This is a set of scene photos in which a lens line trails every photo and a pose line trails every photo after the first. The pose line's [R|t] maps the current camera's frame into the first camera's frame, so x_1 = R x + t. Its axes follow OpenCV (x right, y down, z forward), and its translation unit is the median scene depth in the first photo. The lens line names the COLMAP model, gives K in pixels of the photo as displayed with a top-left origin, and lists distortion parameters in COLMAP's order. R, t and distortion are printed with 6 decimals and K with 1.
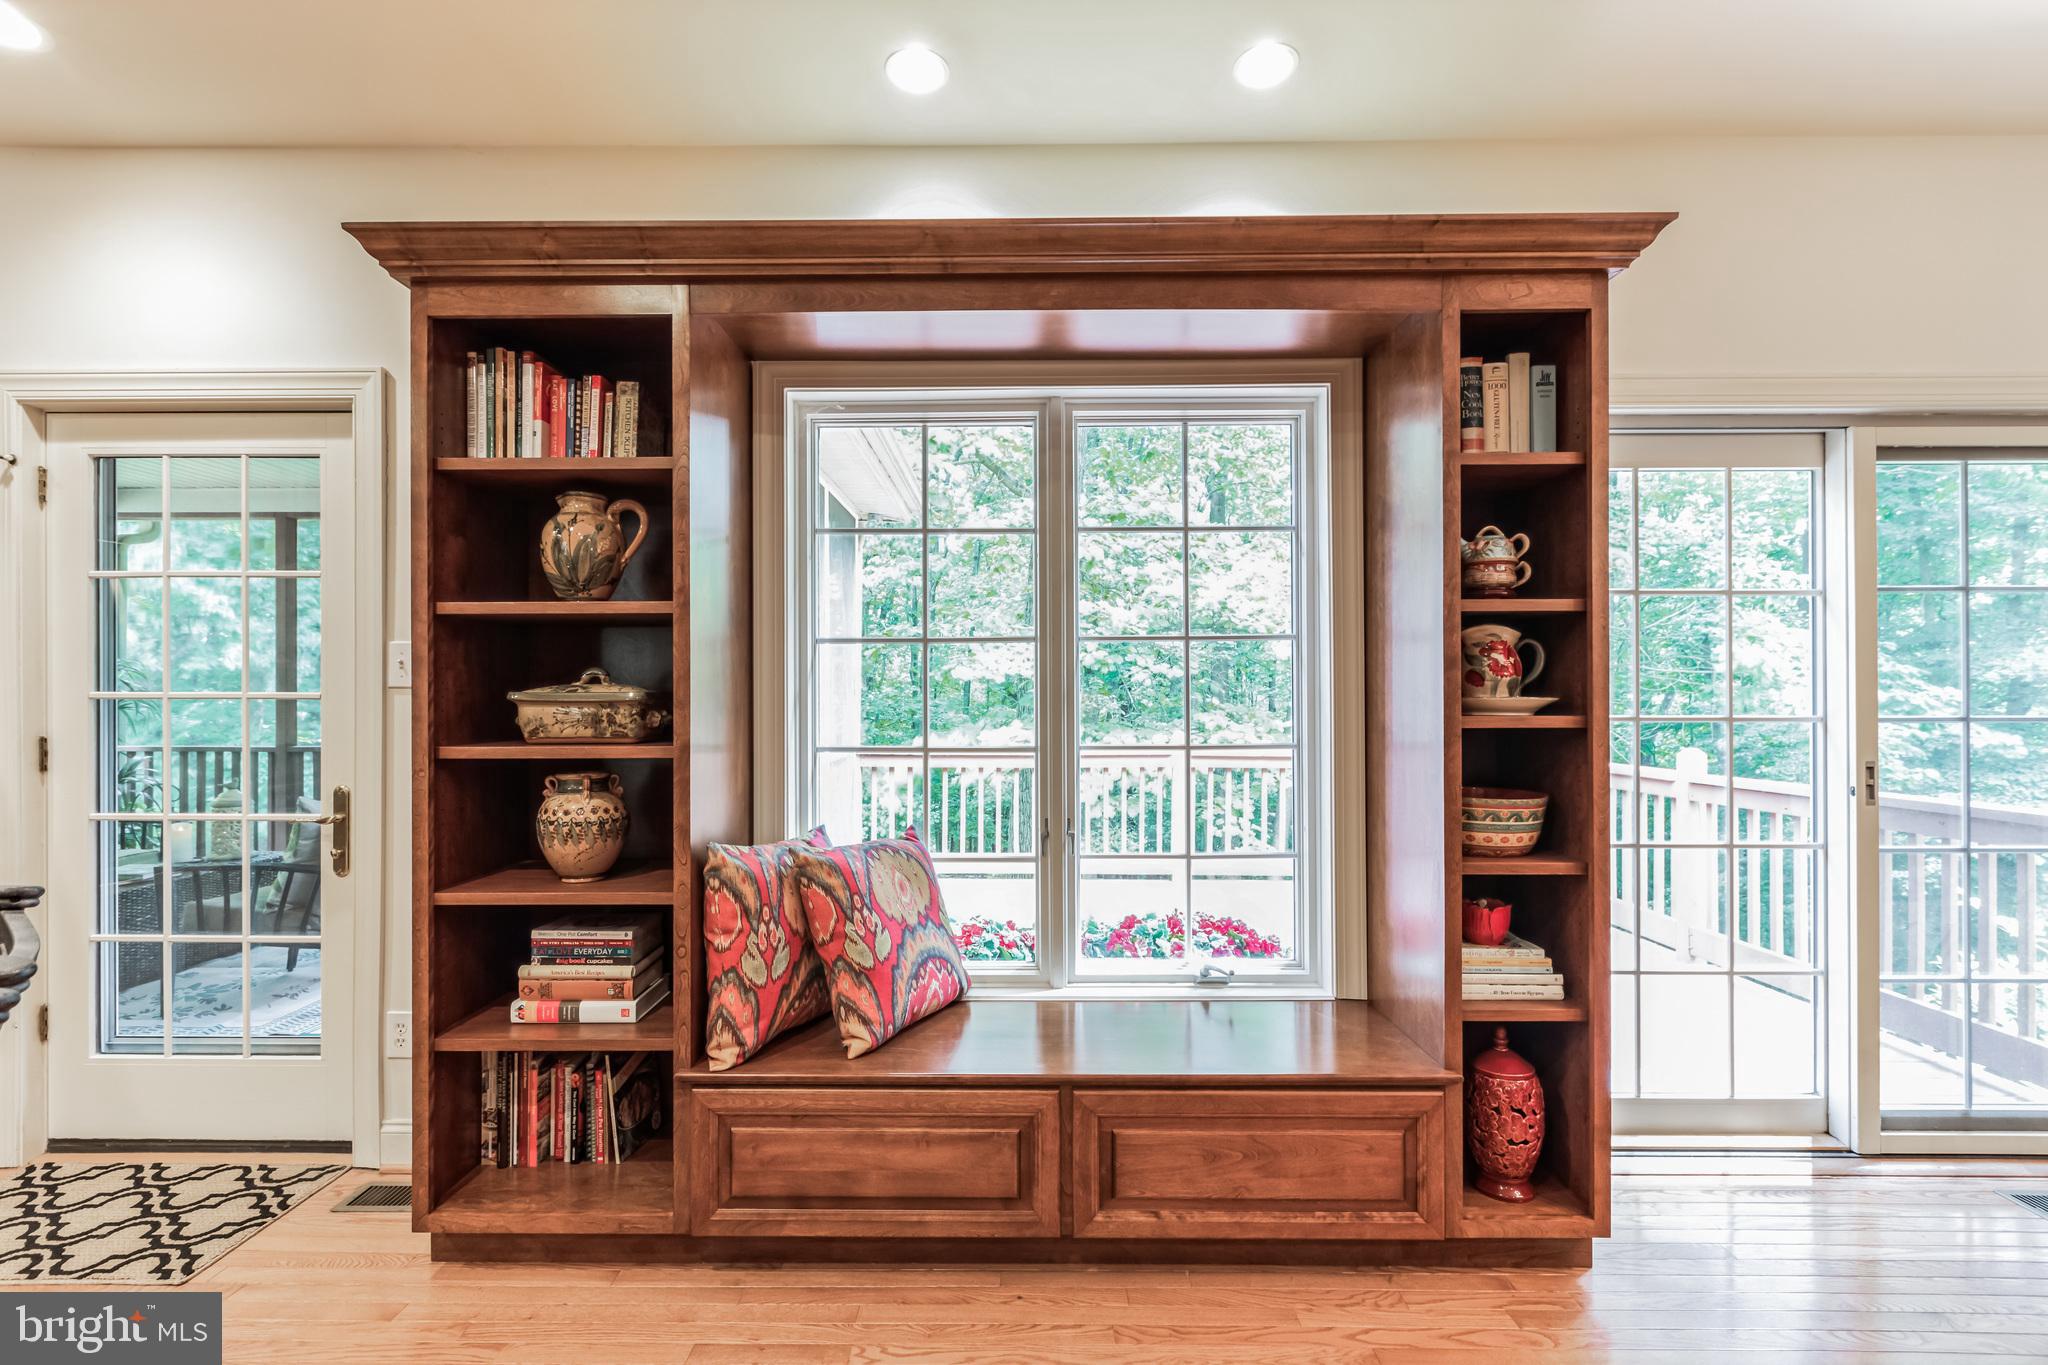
lens RADIAL K [[913.0, 0, 1024.5], [0, 913.0, 699.3], [0, 0, 1]] dist [0.001151, -0.000325]
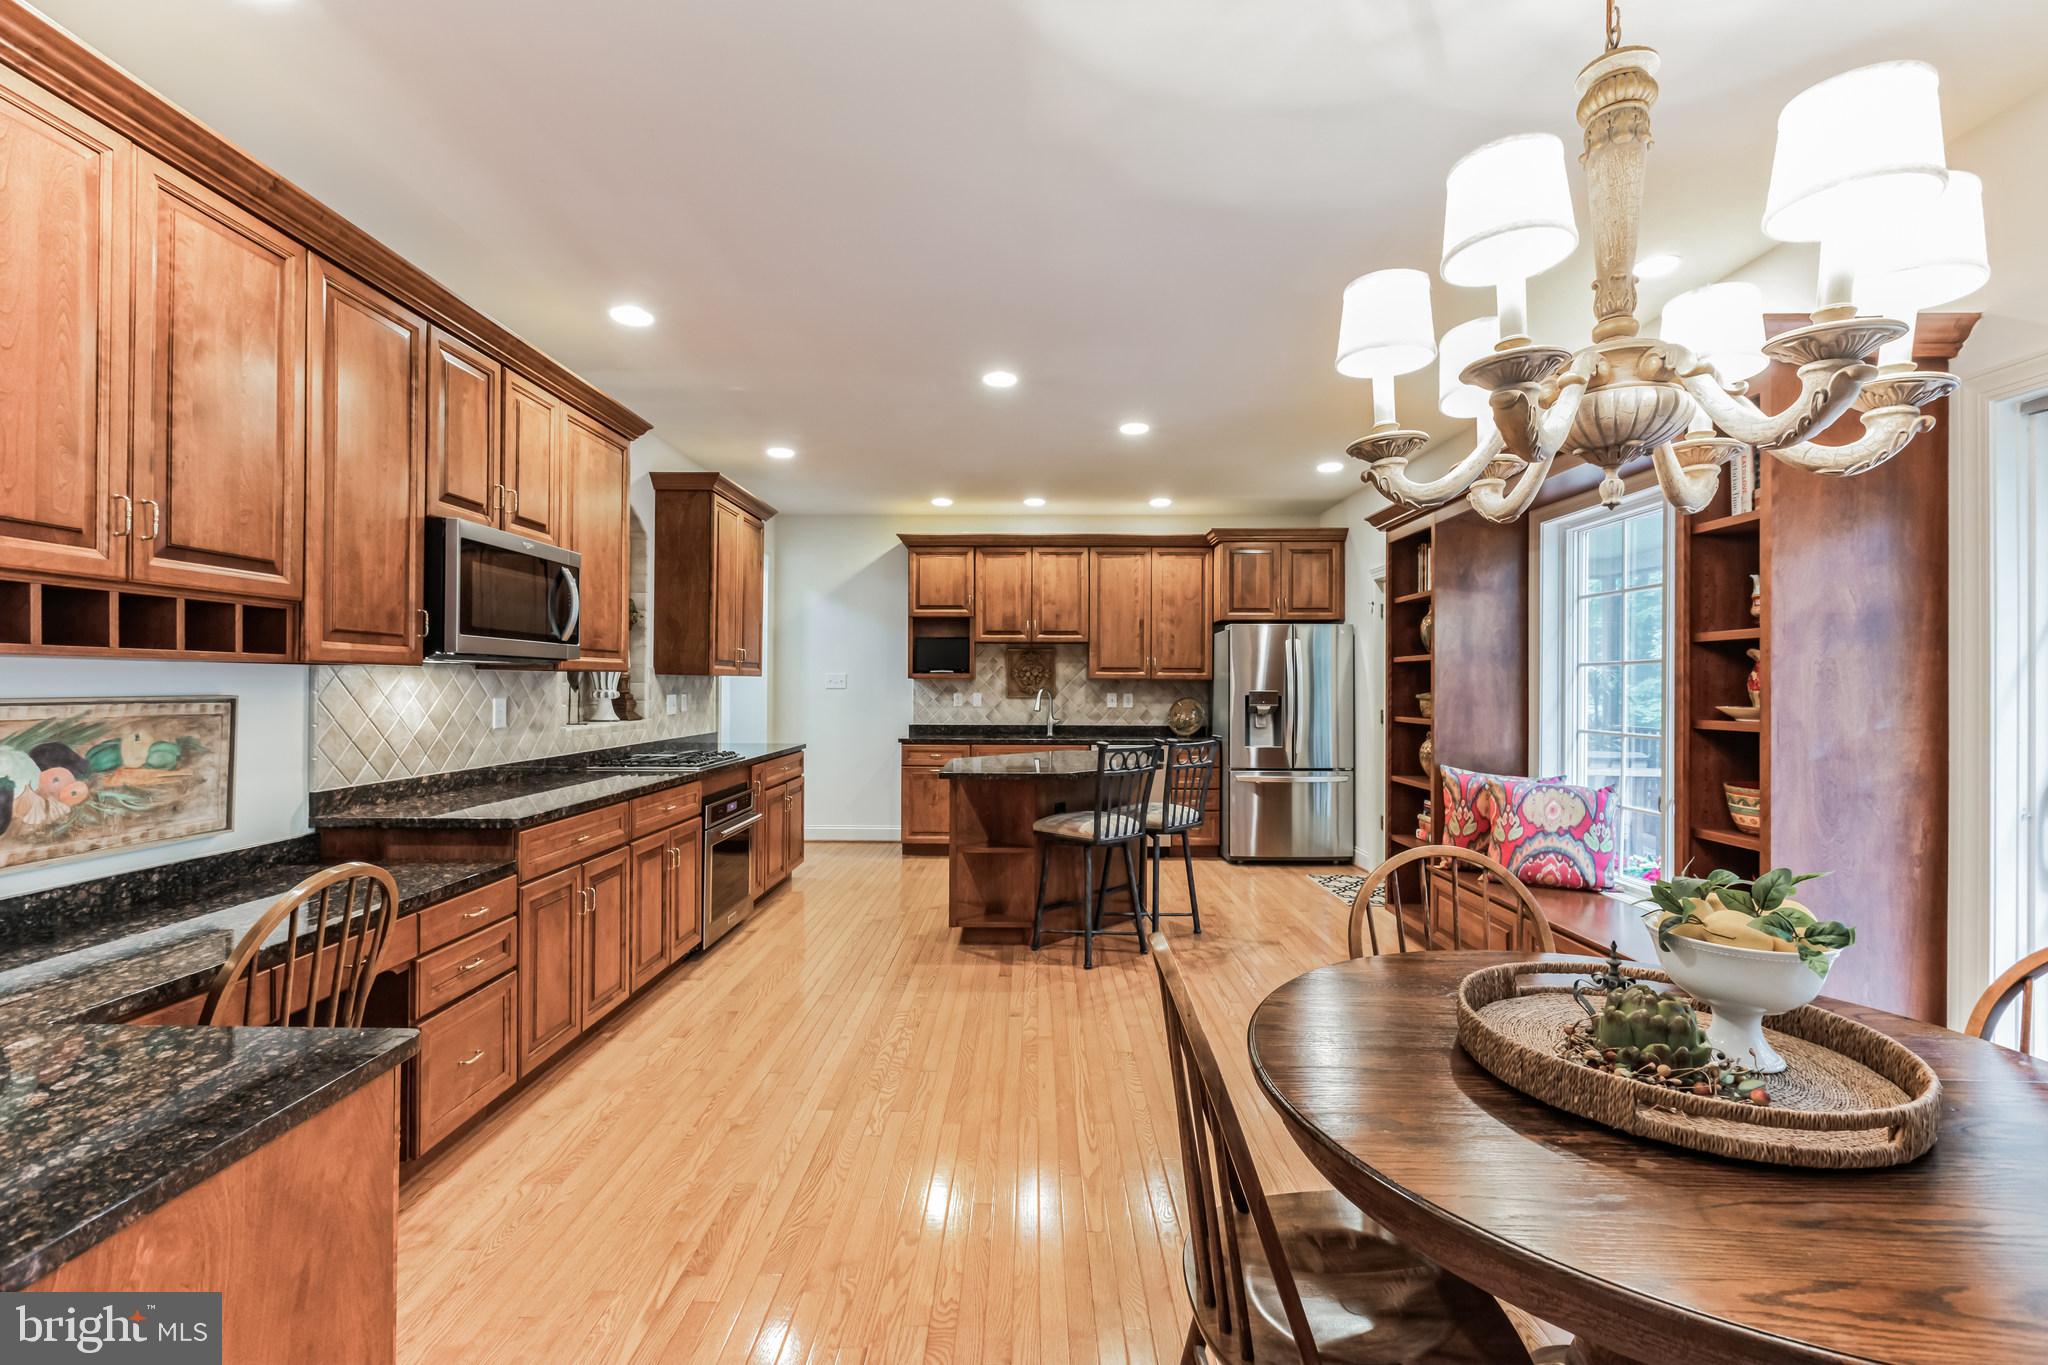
lens RADIAL K [[913.0, 0, 1023.3], [0, 913.0, 680.0], [0, 0, 1]] dist [0.001151, -0.000325]
pose [[0.000378, -0.005432, -0.999985, 1.762062], [-0.002945, 0.999981, -0.005433, -0.029205], [0.999996, 0.002947, 0.000362, 0.004189]]
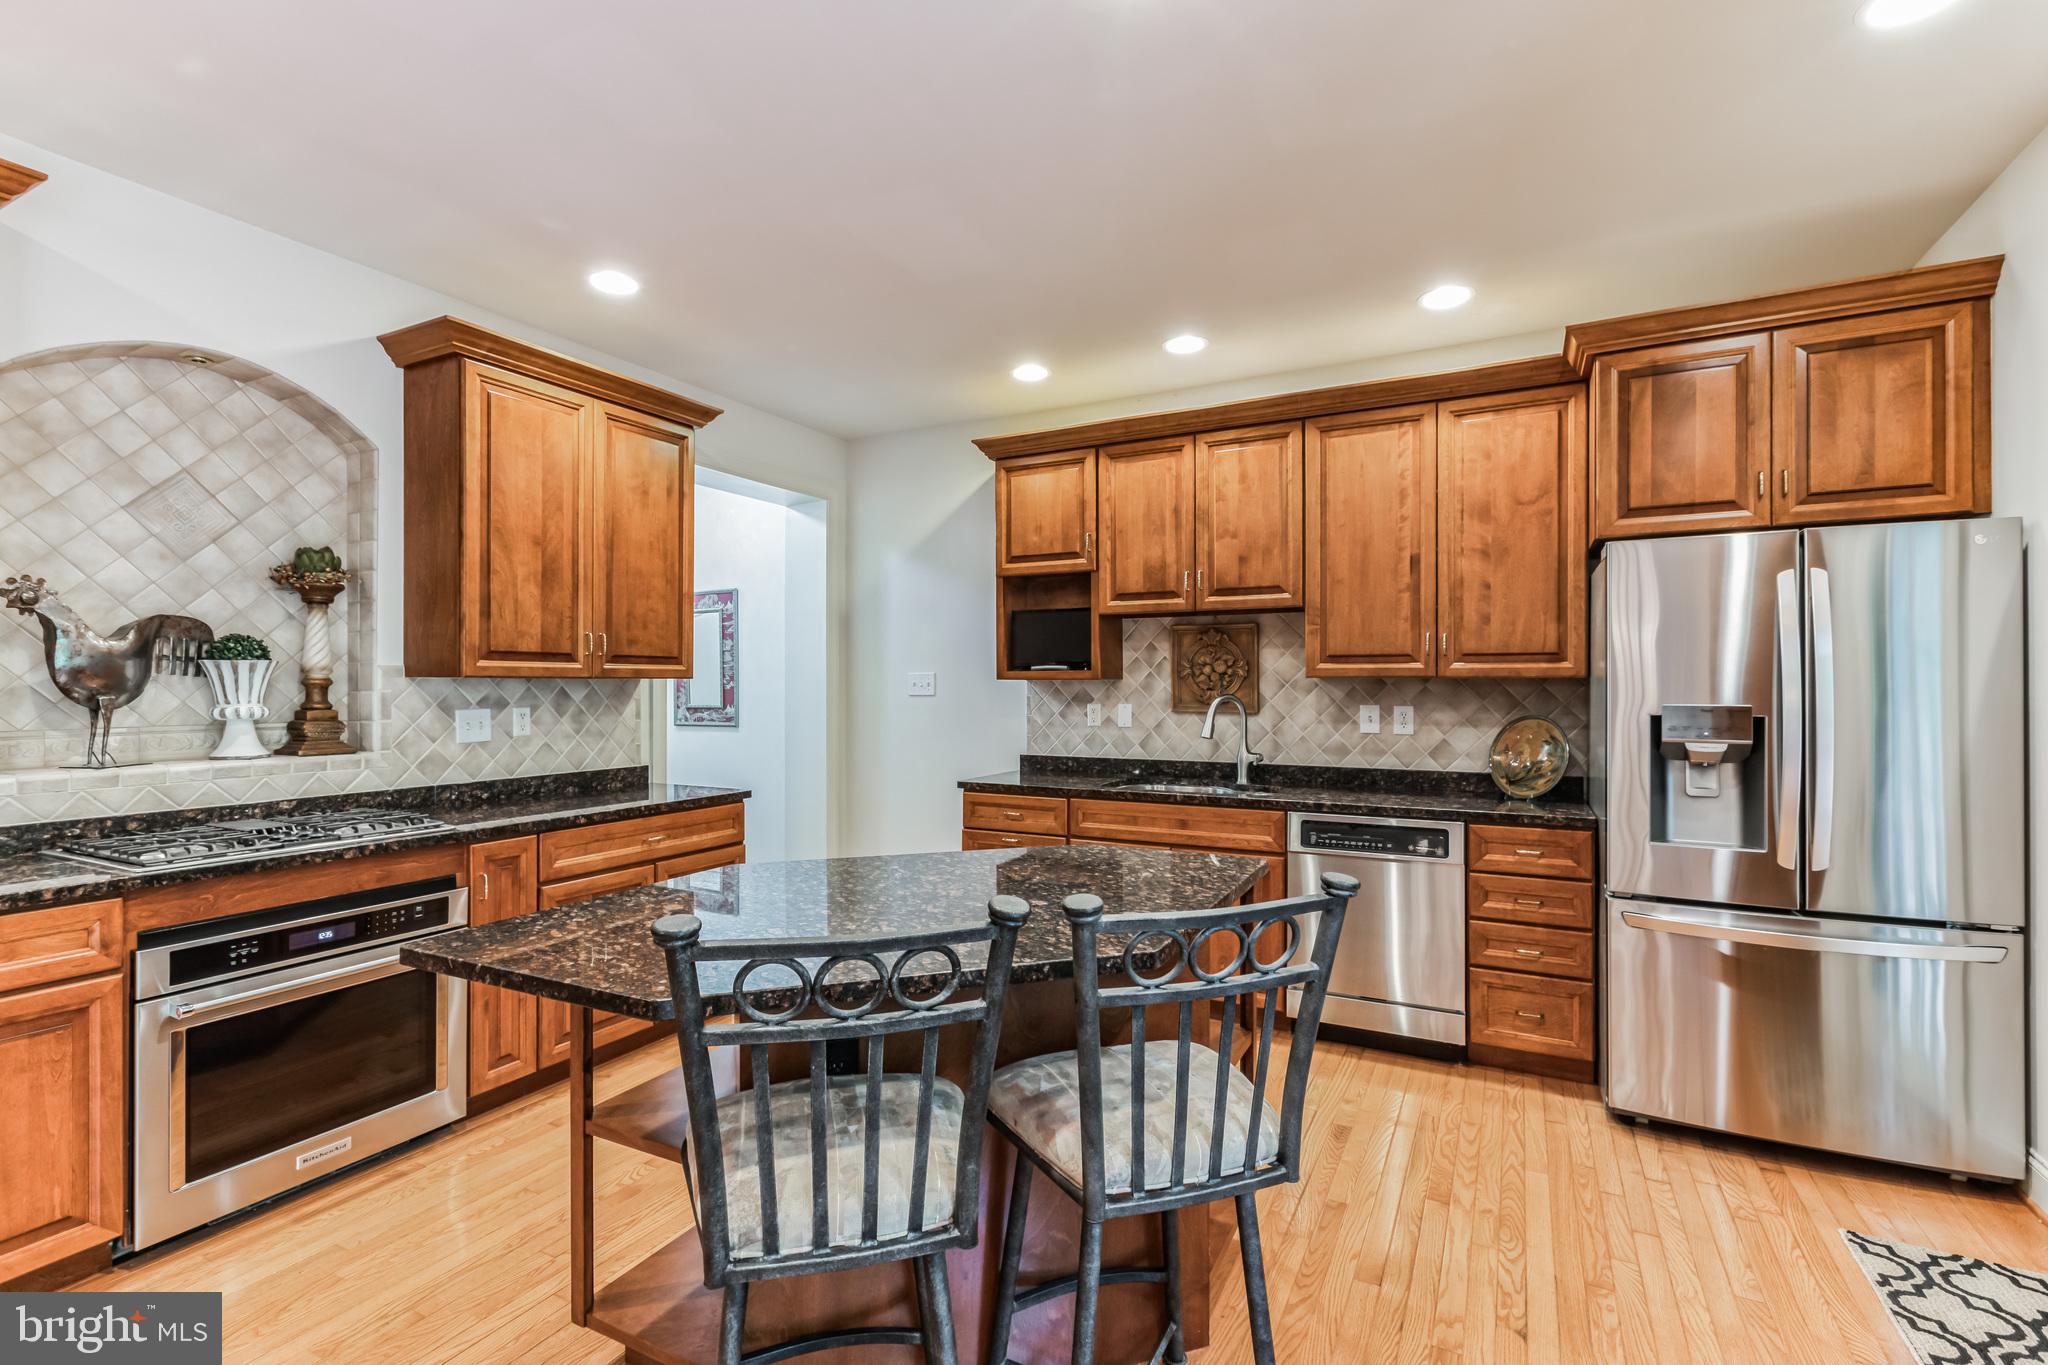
lens RADIAL K [[913.0, 0, 1028.8], [0, 913.0, 686.7], [0, 0, 1]] dist [0.001151, -0.000325]
pose [[-0.464409, 0.001916, -0.885619, 0.123104], [0.001598, 0.999998, 0.001325, -0.038574], [0.885619, -0.000799, -0.464411, 0.600609]]
